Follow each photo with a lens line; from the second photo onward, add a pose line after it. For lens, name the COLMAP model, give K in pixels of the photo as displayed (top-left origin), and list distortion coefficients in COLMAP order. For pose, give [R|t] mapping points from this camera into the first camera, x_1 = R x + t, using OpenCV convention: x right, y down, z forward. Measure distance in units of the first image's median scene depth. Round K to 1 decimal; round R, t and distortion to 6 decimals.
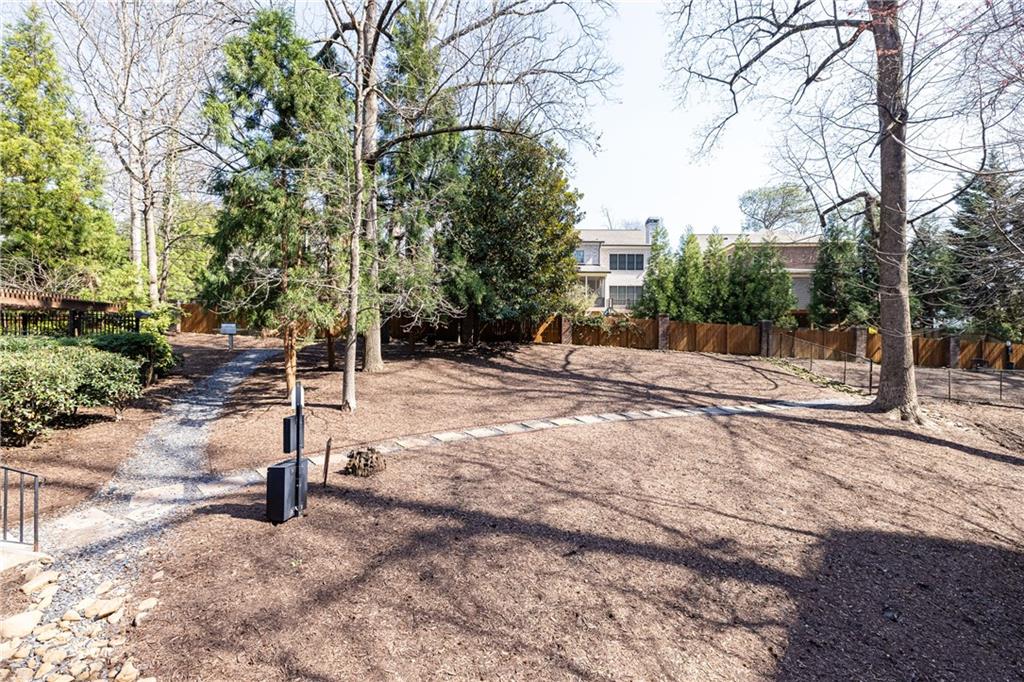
lens RADIAL K [[439.0, 0, 511.5], [0, 439.0, 338.5], [0, 0, 1]] dist [0.004000, 0.000180]
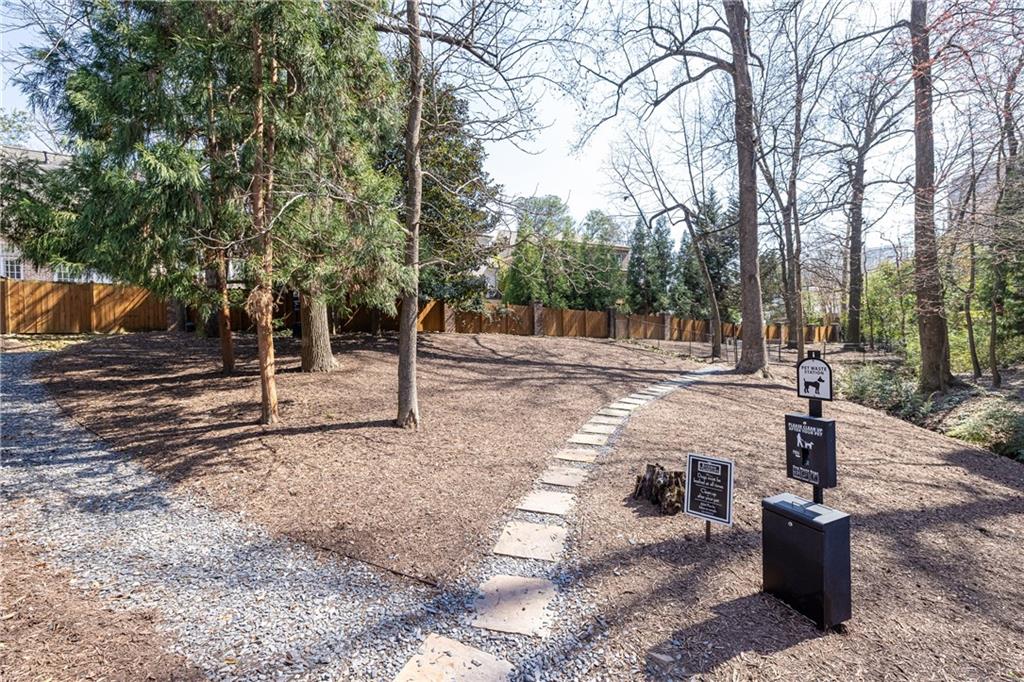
lens RADIAL K [[439.0, 0, 511.8], [0, 439.0, 337.4], [0, 0, 1]] dist [0.004000, 0.000180]
pose [[0.844197, -0.032964, 0.535019, -0.294012], [0.031372, 0.999435, 0.012077, 0.018361], [-0.535115, 0.006590, 0.844754, 0.203749]]
